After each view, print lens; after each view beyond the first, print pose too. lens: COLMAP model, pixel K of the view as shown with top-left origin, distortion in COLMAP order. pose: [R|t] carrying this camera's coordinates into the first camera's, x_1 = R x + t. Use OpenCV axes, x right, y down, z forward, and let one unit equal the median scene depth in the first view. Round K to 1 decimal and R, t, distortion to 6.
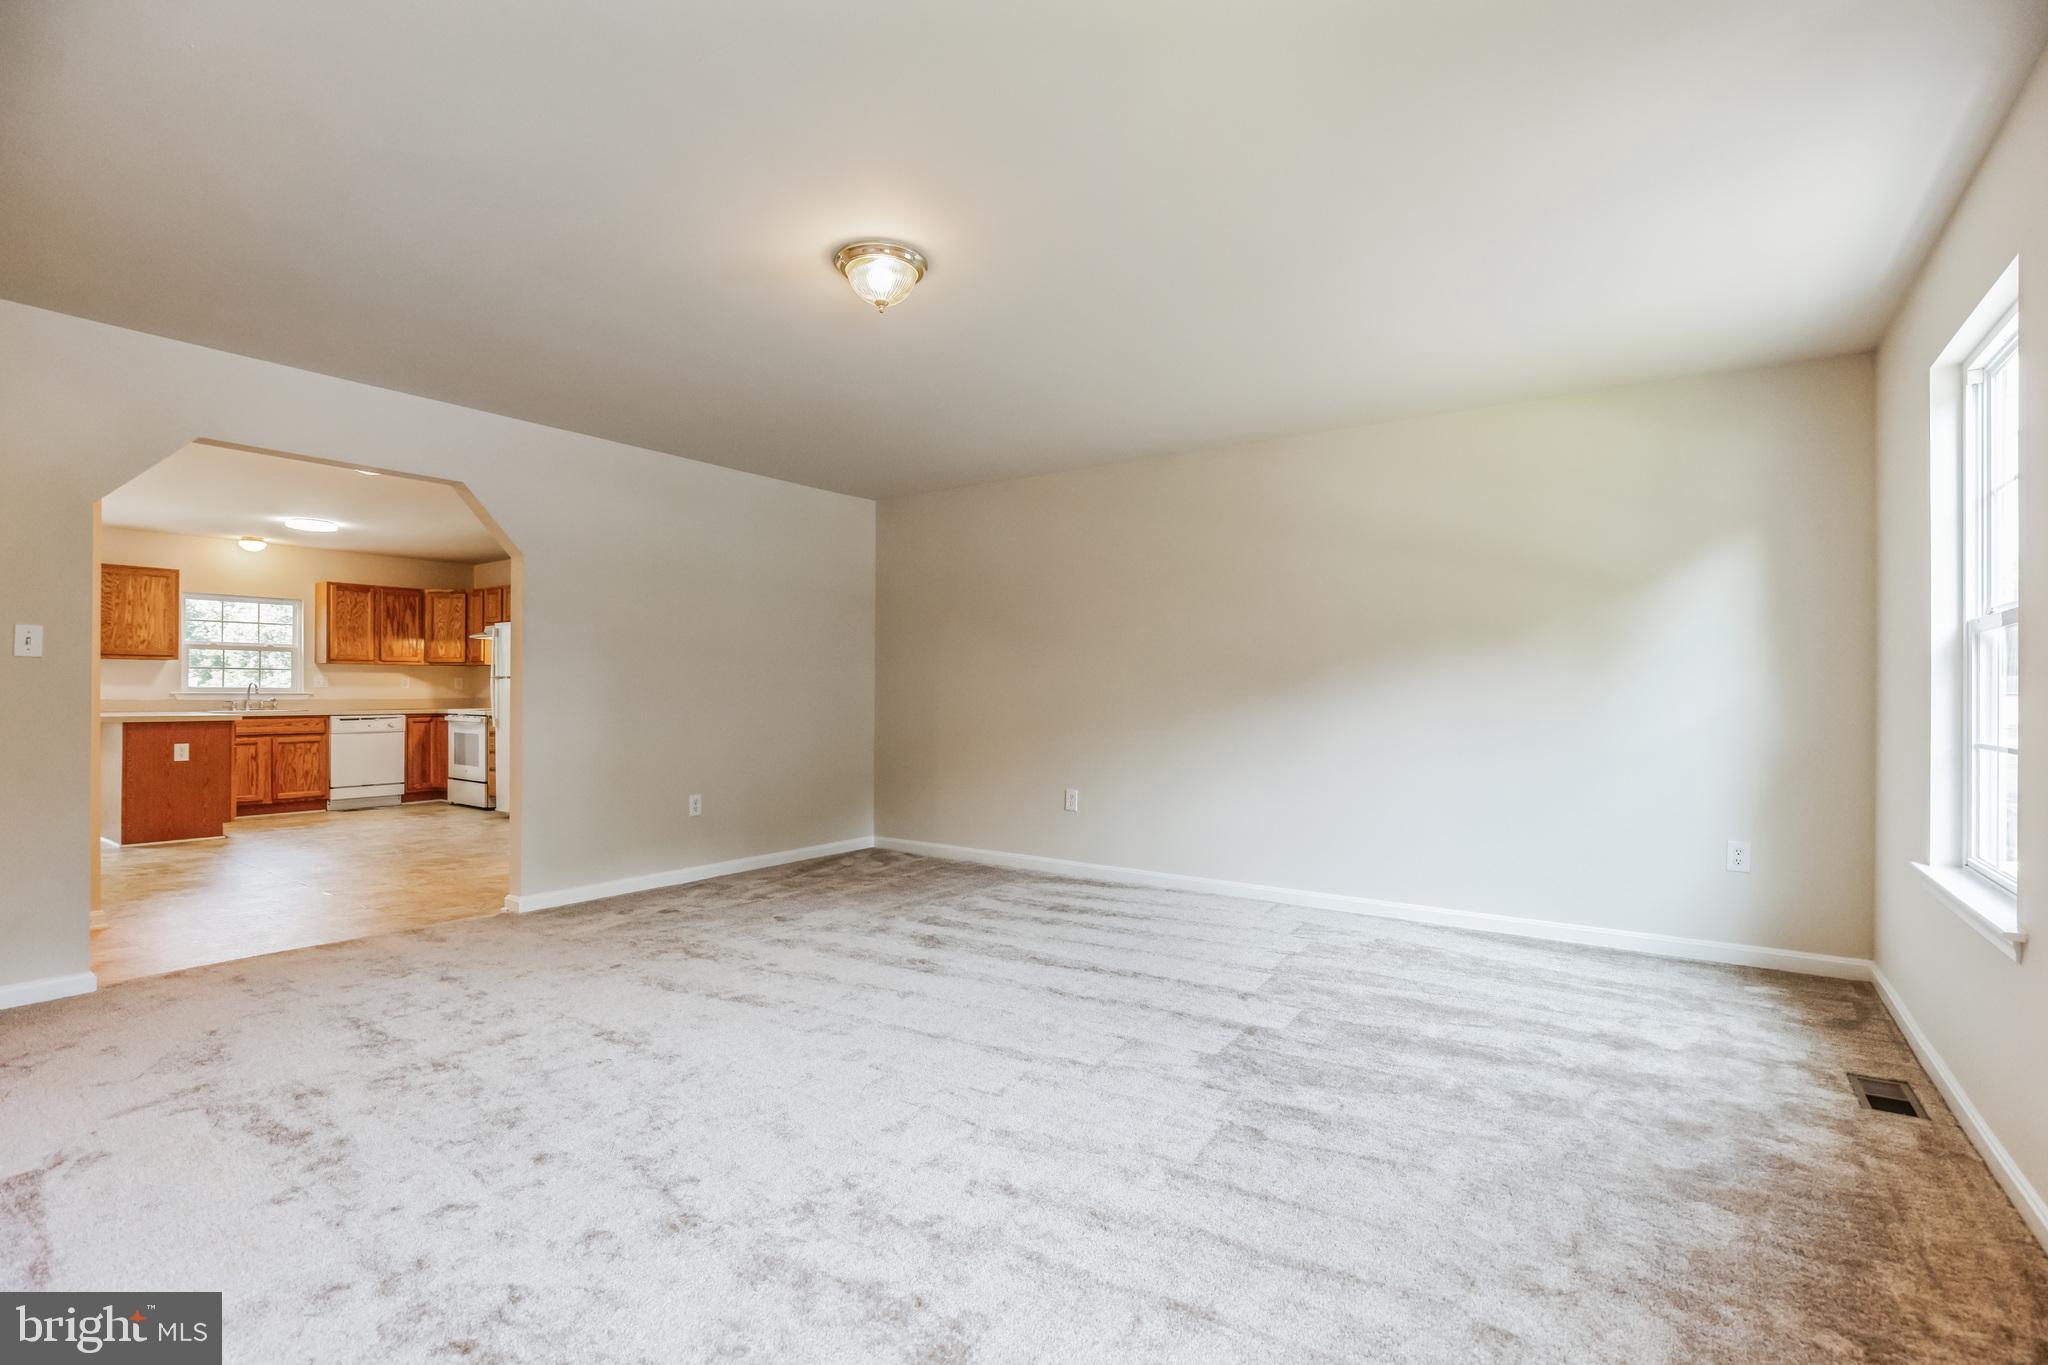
lens RADIAL K [[956.8, 0, 1032.3], [0, 956.8, 685.3], [0, 0, 1]] dist [-0.014317, 0.000934]
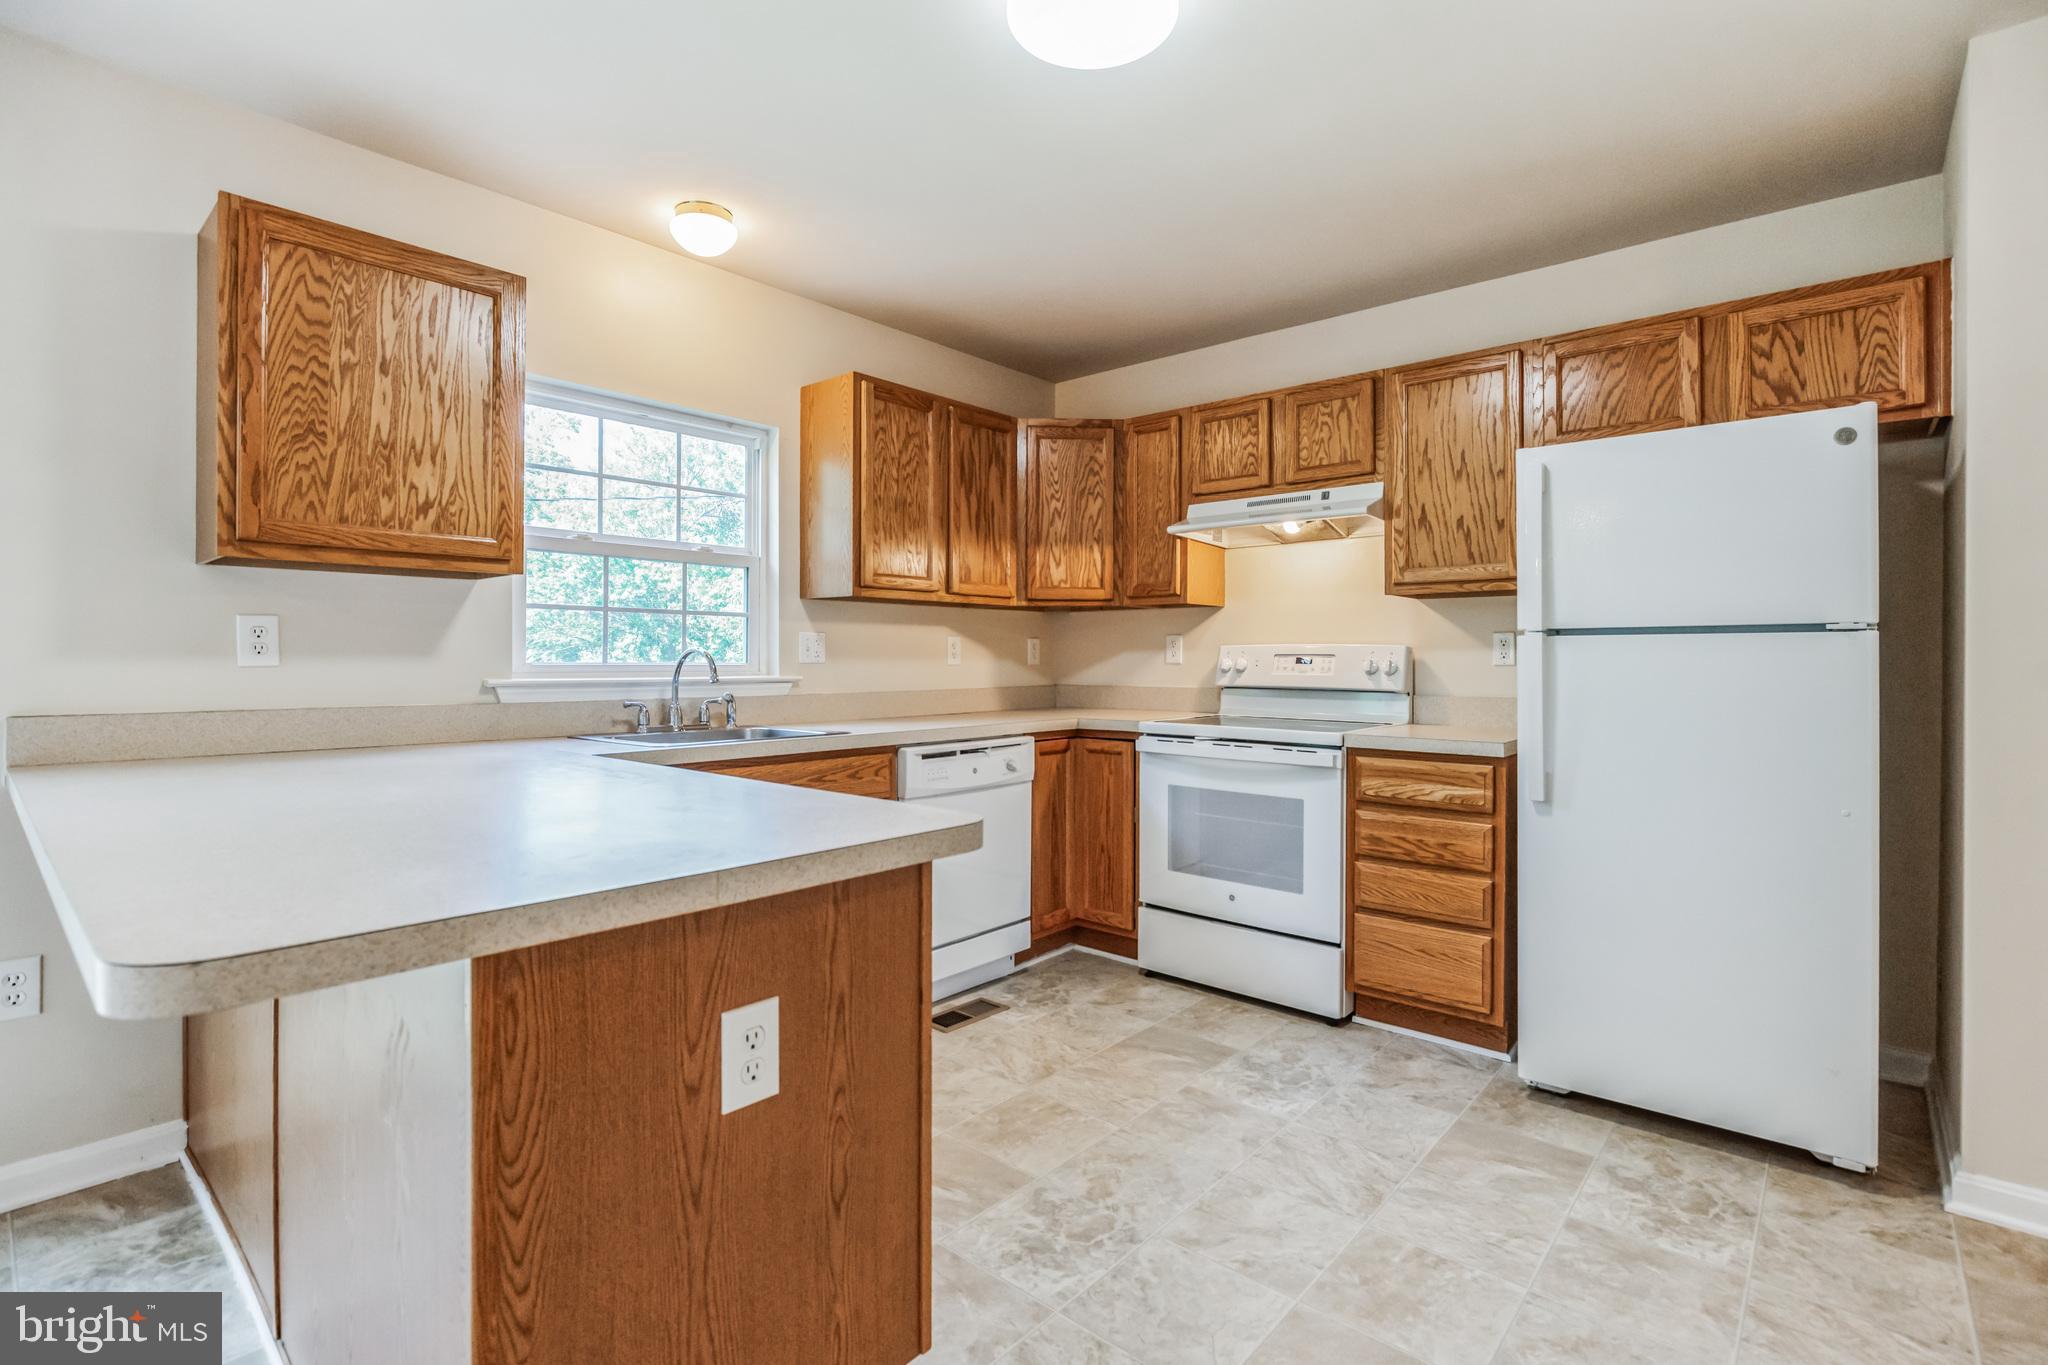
lens RADIAL K [[956.8, 0, 1013.6], [0, 956.8, 674.4], [0, 0, 1]] dist [-0.014317, 0.000934]
pose [[0.993028, 0.003571, -0.117828, -0.628509], [-0.000923, 0.999746, 0.022519, -0.001594], [0.117878, -0.022254, 0.992779, 0.631582]]
